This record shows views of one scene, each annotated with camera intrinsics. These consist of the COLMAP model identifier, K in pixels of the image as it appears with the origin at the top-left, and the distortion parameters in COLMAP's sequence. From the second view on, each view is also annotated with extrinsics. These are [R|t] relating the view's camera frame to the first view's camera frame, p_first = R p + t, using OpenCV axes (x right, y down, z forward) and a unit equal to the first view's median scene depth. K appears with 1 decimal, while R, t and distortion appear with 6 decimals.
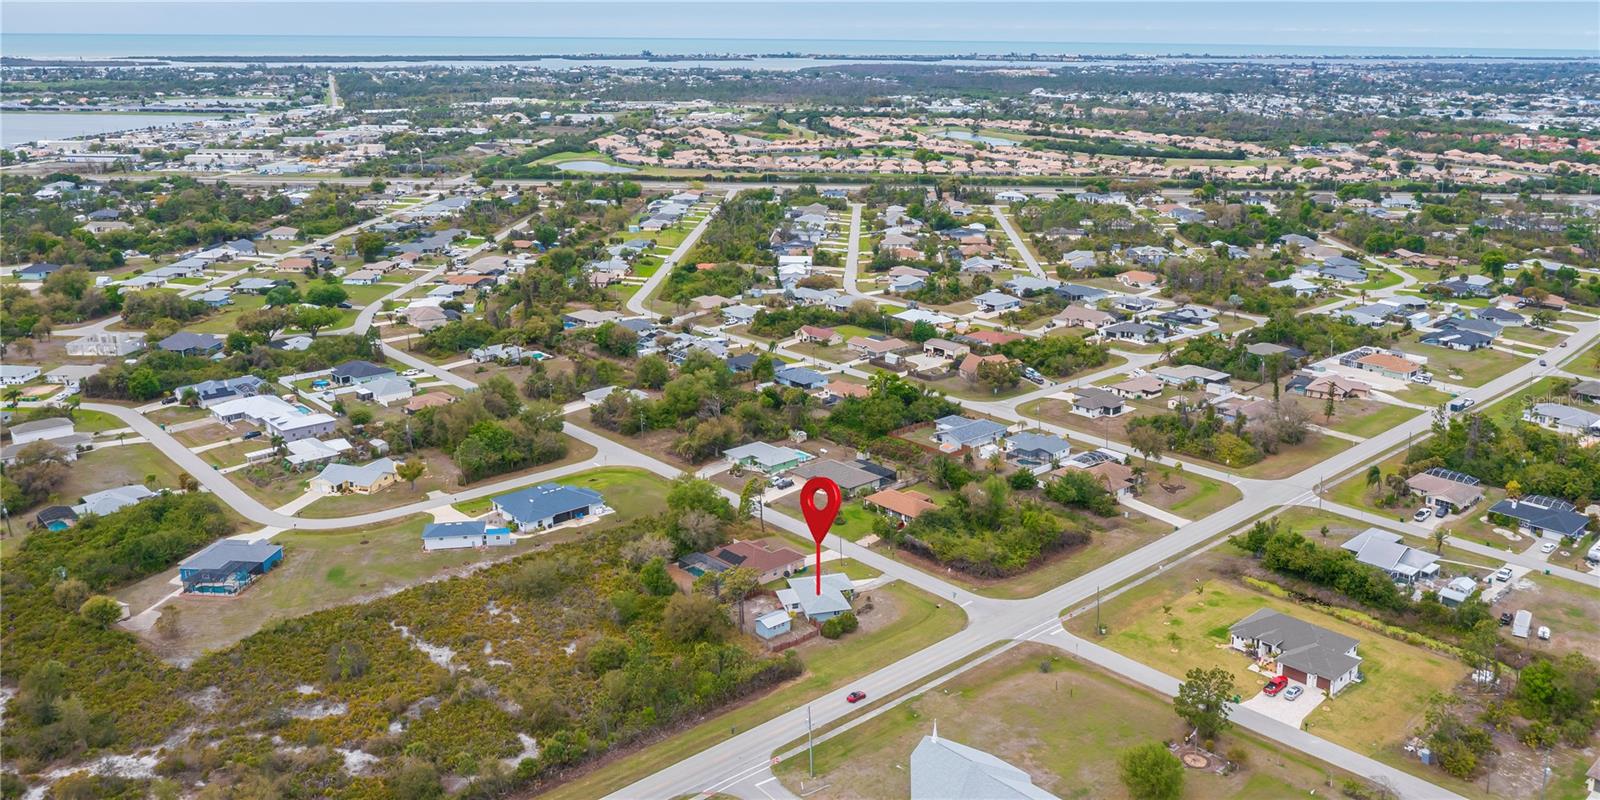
lens RADIAL K [[1197.8, 0, 849.3], [0, 1197.8, 398.4], [0, 0, 1]] dist [-0.012078, -0.001405]
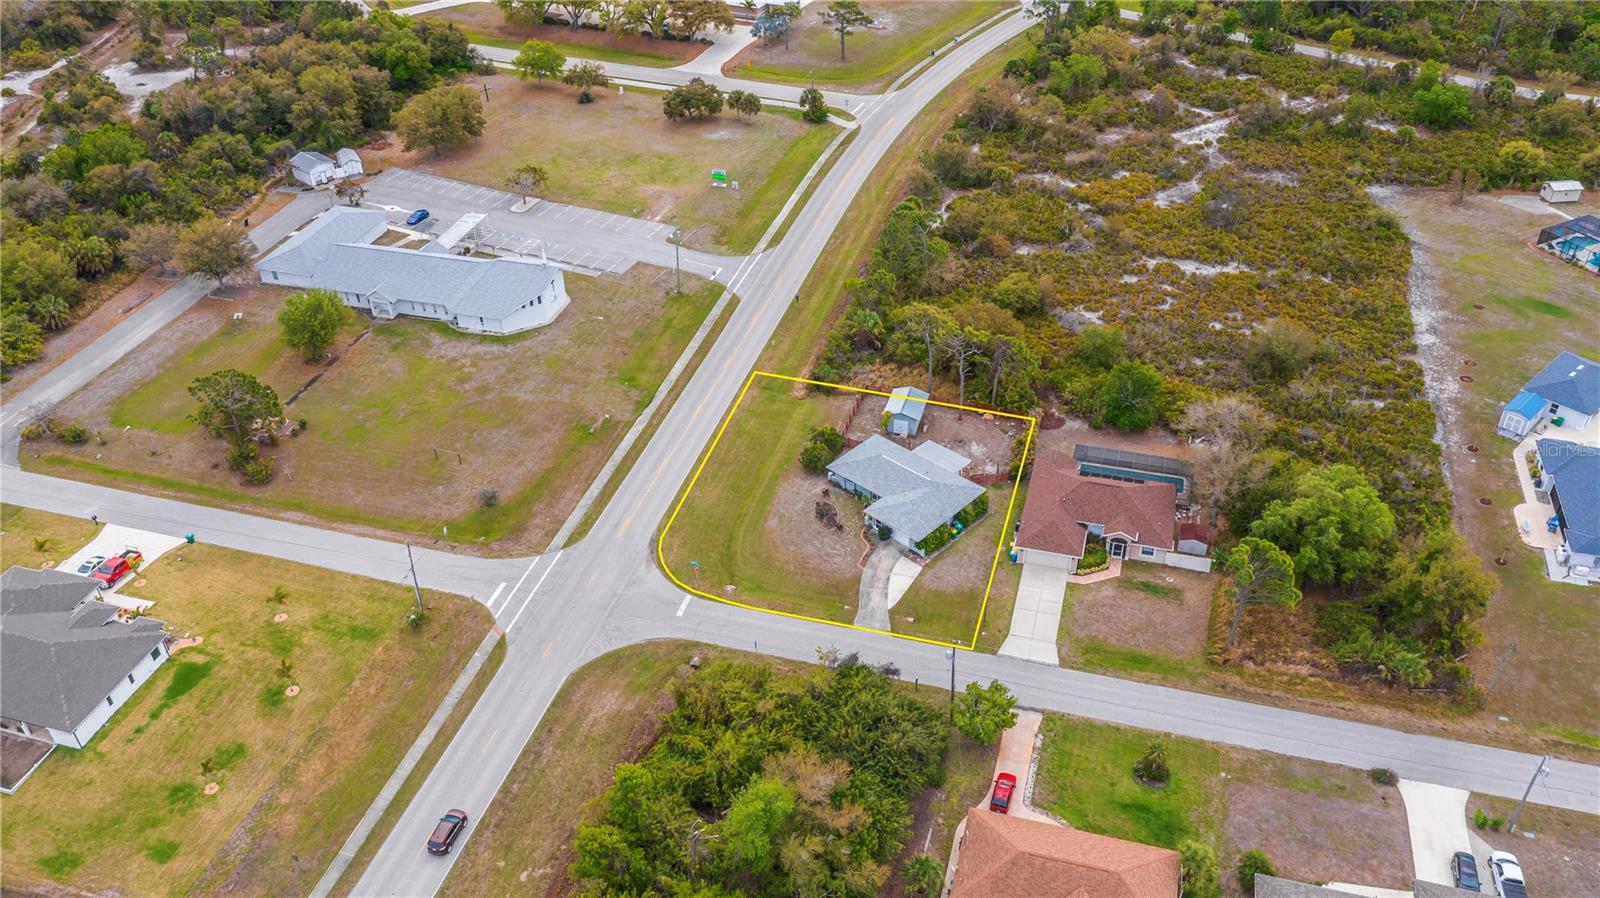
lens RADIAL K [[1251.0, 0, 824.5], [0, 1251.0, 454.1], [0, 0, 1]] dist [-0.002477, -0.002615]
pose [[-0.850475, 0.316565, -0.420093, 0.186570], [-0.142189, 0.630547, 0.763015, -0.216993], [0.506432, 0.708658, -0.491253, 0.917090]]
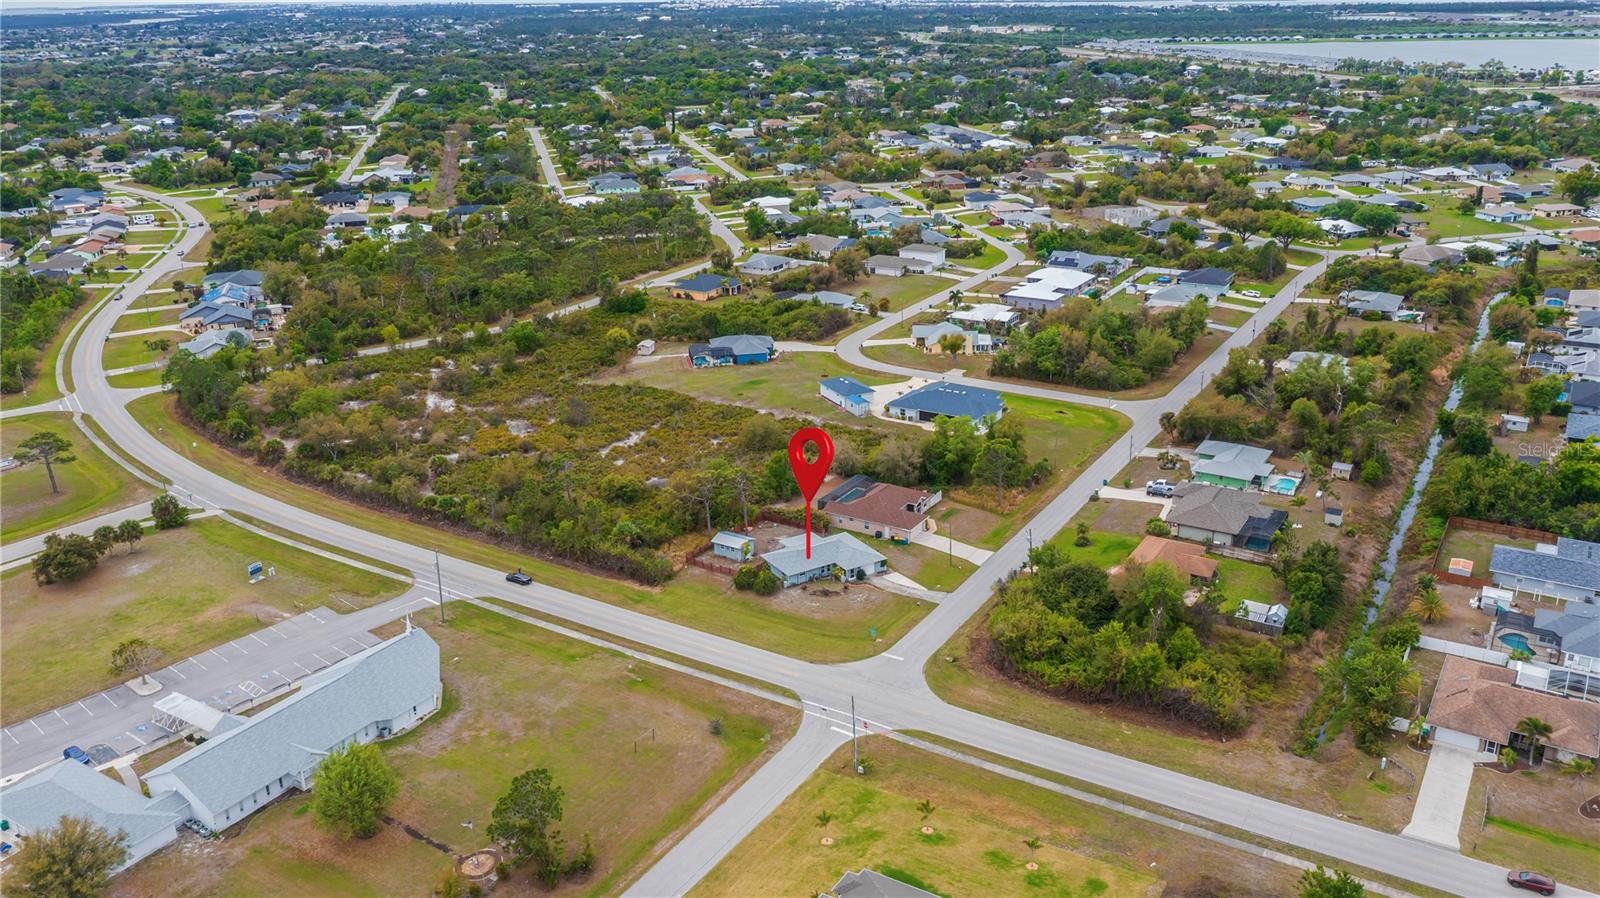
lens RADIAL K [[1251.0, 0, 824.5], [0, 1251.0, 454.1], [0, 0, 1]] dist [-0.002477, -0.002615]
pose [[0.279762, 0.325534, -0.903195, 0.514390], [-0.256522, 0.931903, 0.256424, -0.082841], [0.925165, 0.159951, 0.344218, 0.508913]]
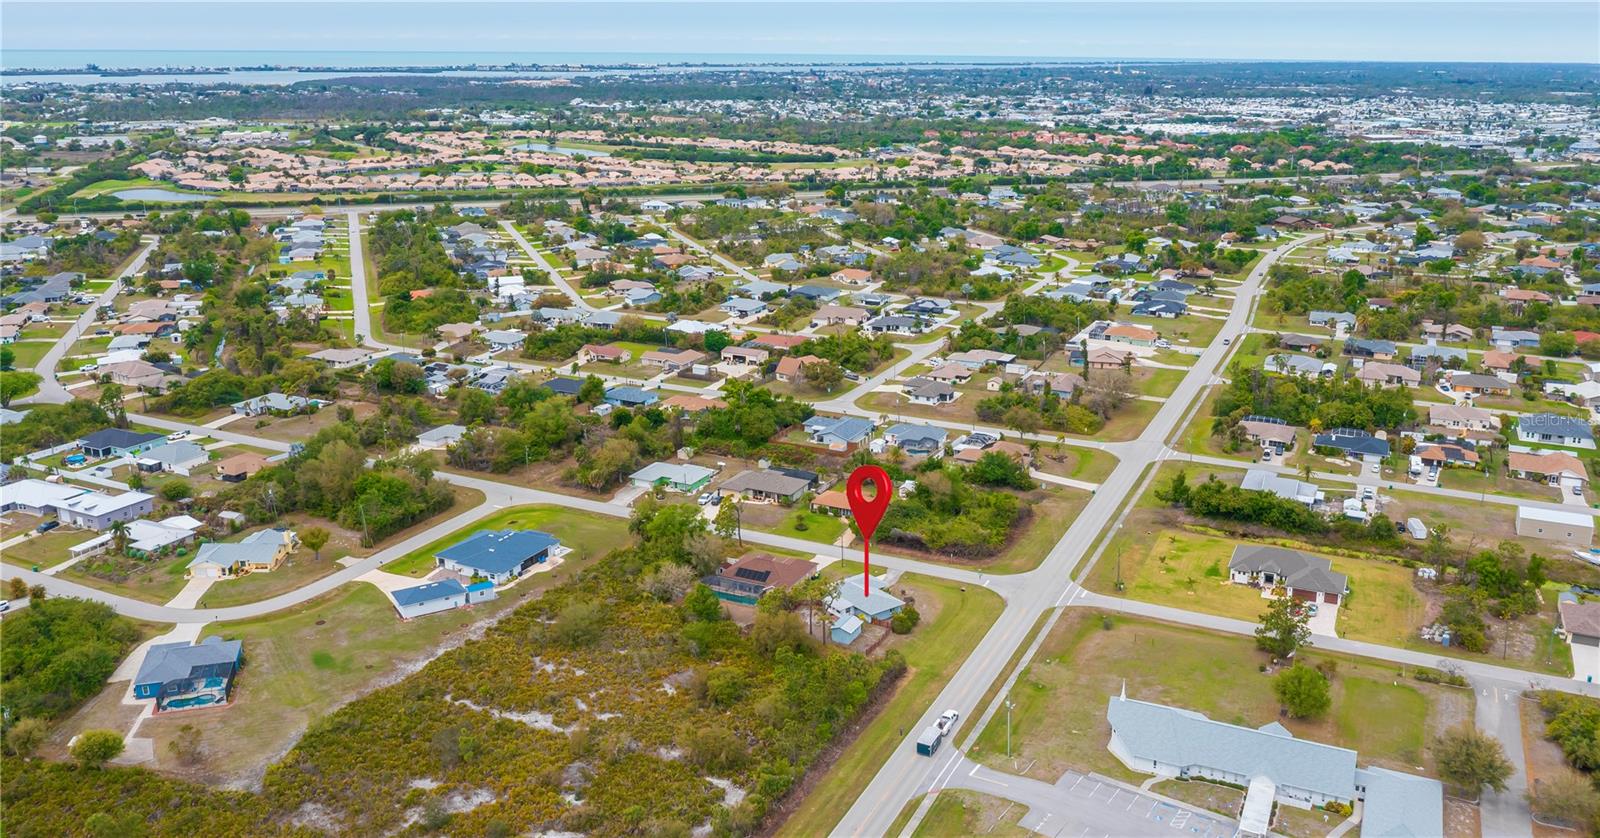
lens RADIAL K [[1199.3, 0, 800.0], [0, 1199.3, 419.0], [0, 0, 1]] dist [-0.013270, 0.001515]
pose [[0.936512, -0.104927, 0.334567, -0.288358], [0.102267, 0.994427, 0.025607, -0.011982], [-0.335390, 0.010234, 0.942024, 0.042821]]
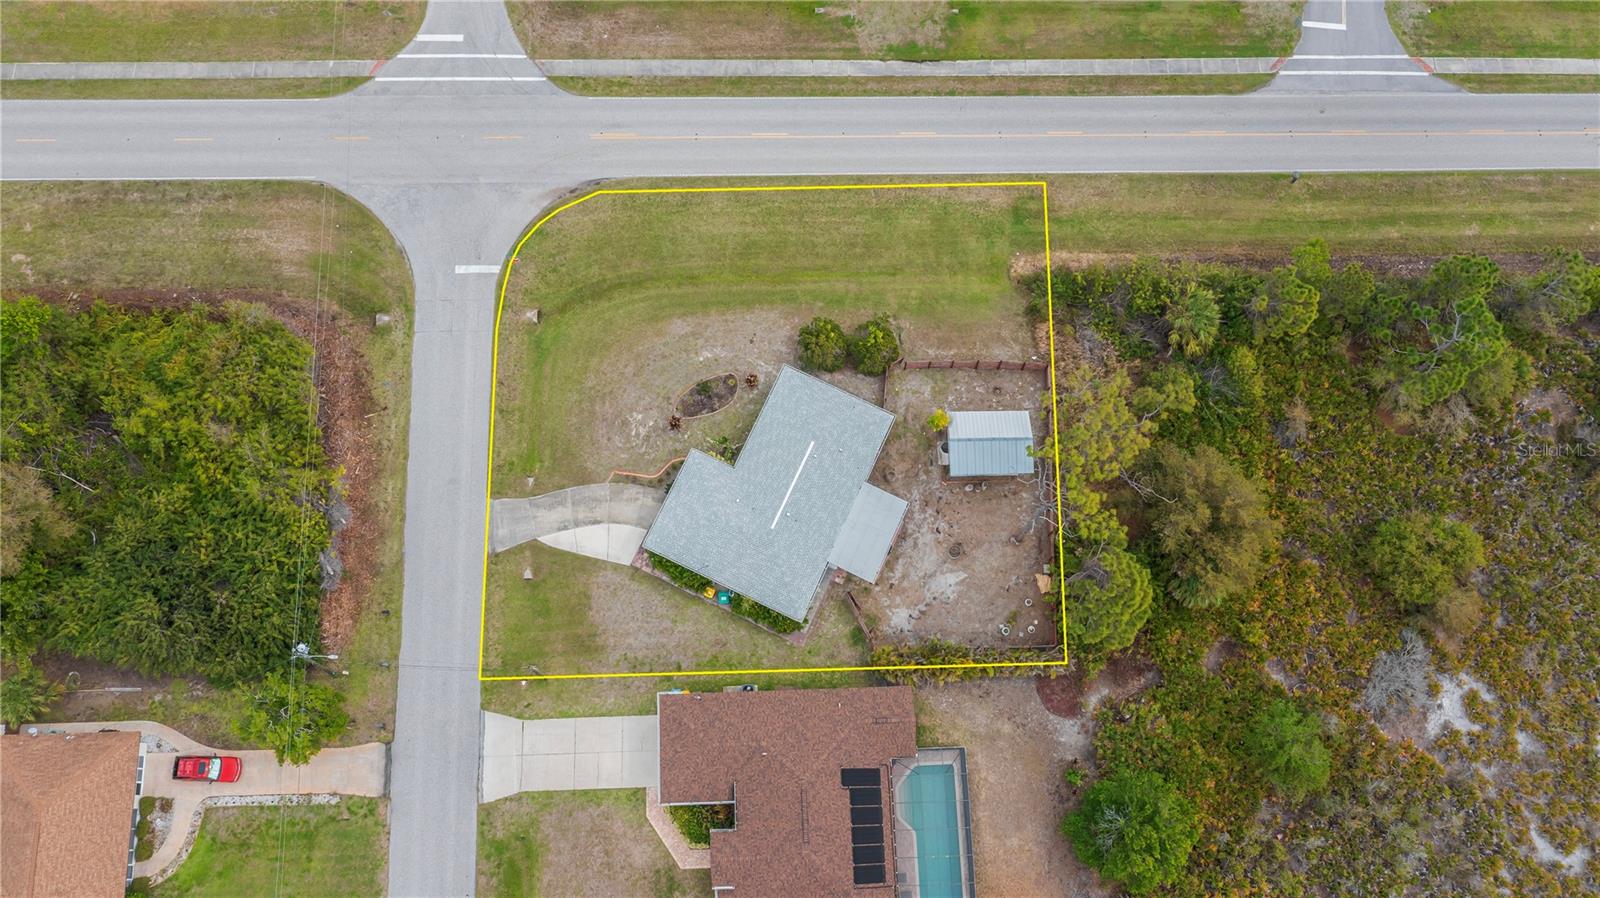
lens RADIAL K [[1251.0, 0, 824.5], [0, 1251.0, 454.1], [0, 0, 1]] dist [-0.002477, -0.002615]
pose [[-0.757360, -0.640198, 0.128654, -0.053017], [0.128846, 0.046638, 0.990567, -0.147648], [-0.640160, 0.766793, 0.047165, 0.699832]]
